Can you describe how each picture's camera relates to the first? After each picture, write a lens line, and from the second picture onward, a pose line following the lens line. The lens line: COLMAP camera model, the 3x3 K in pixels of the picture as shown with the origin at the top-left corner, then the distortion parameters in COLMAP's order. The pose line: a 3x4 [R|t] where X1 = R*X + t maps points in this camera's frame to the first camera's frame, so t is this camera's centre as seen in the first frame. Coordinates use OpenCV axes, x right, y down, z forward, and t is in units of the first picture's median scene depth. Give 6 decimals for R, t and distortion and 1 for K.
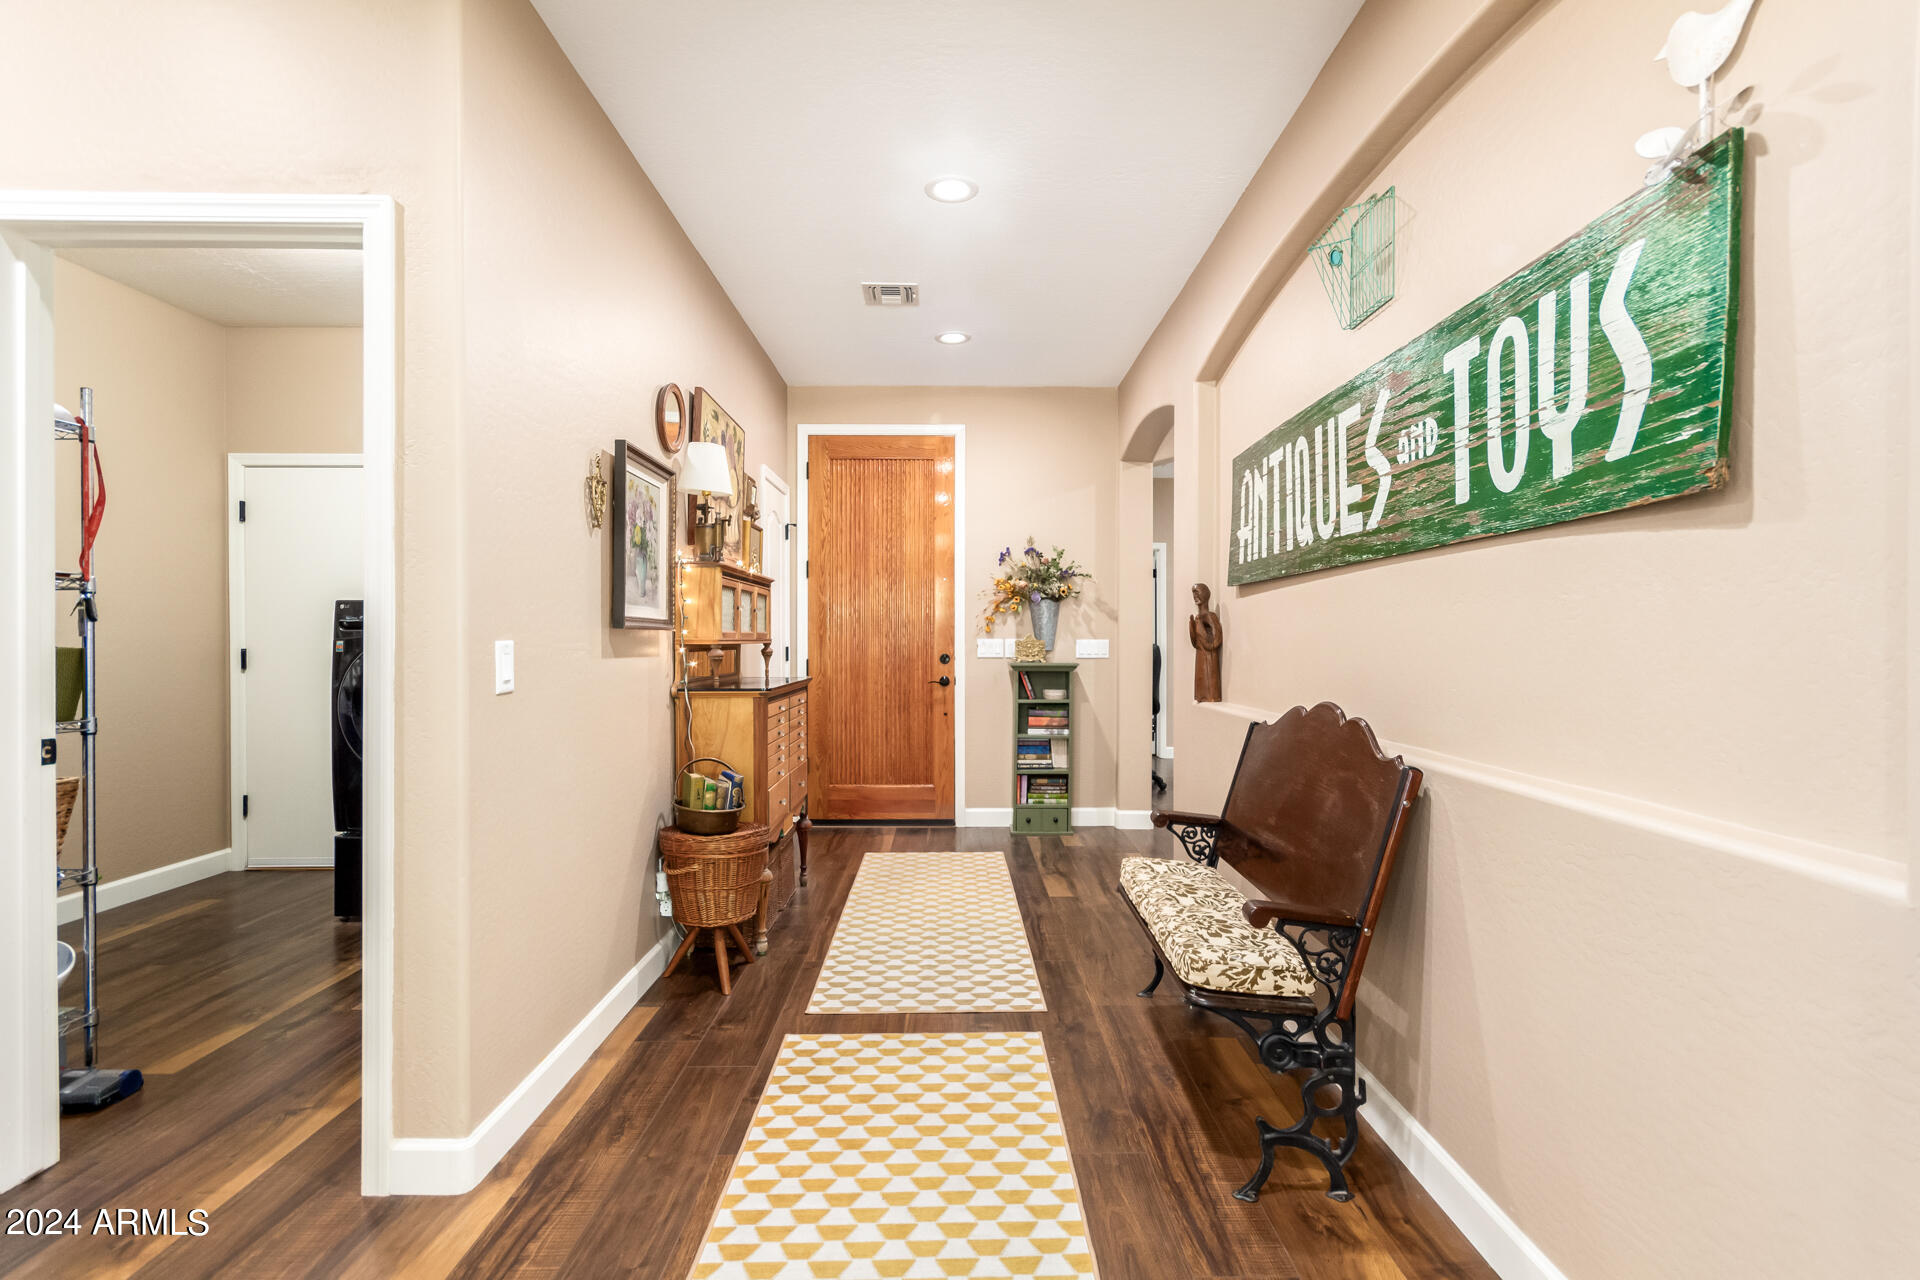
lens RADIAL K [[887.6, 0, 967.2], [0, 887.6, 637.7], [0, 0, 1]] dist [0.005634, -0.002419]
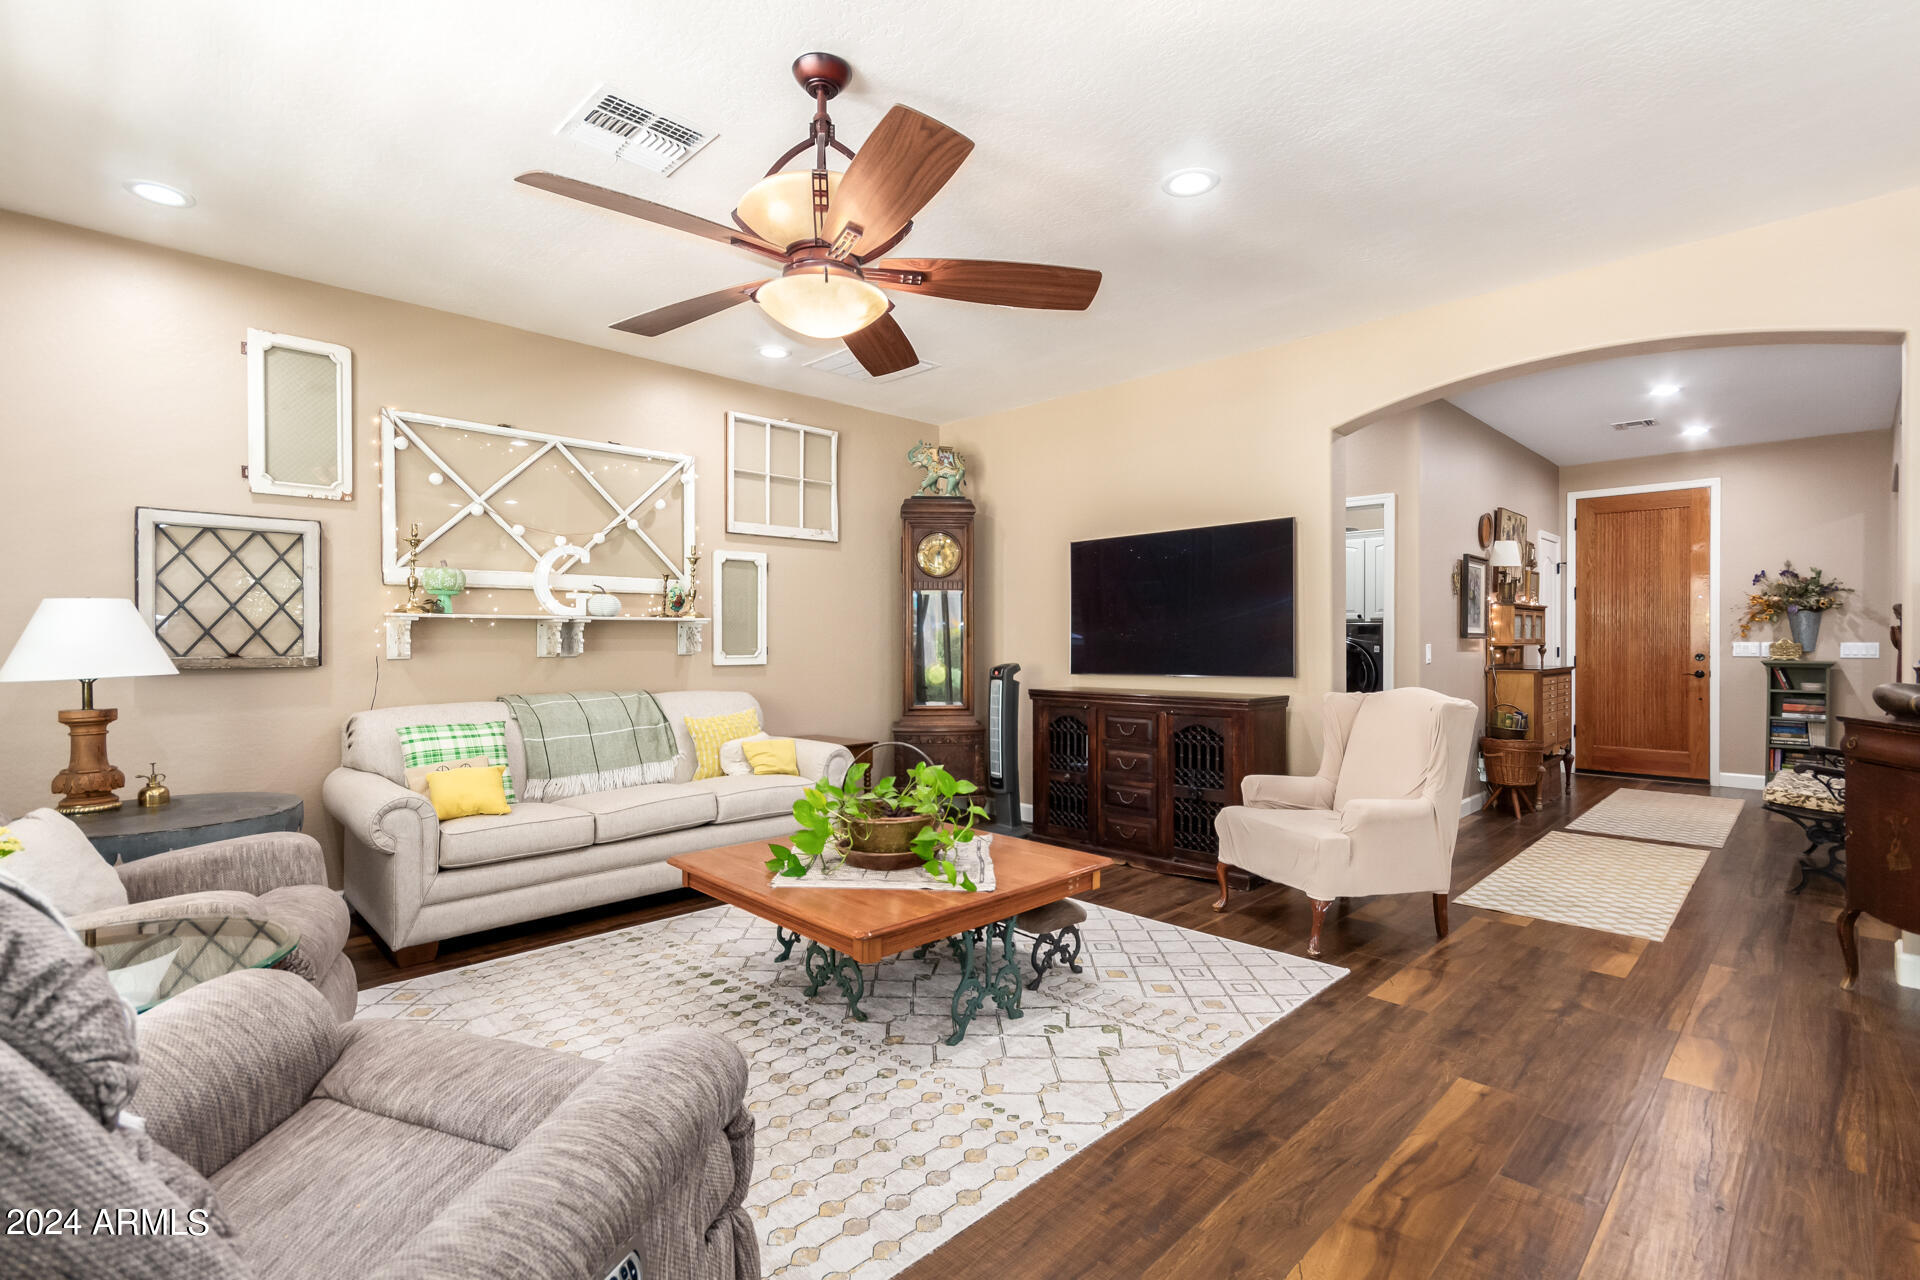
lens RADIAL K [[887.6, 0, 959.3], [0, 887.6, 646.0], [0, 0, 1]] dist [0.005634, -0.002419]
pose [[0.695779, 0.005145, -0.718237, 0.228717], [0.002128, 0.999955, 0.009225, -0.010073], [0.718252, -0.007947, 0.695737, -1.021288]]
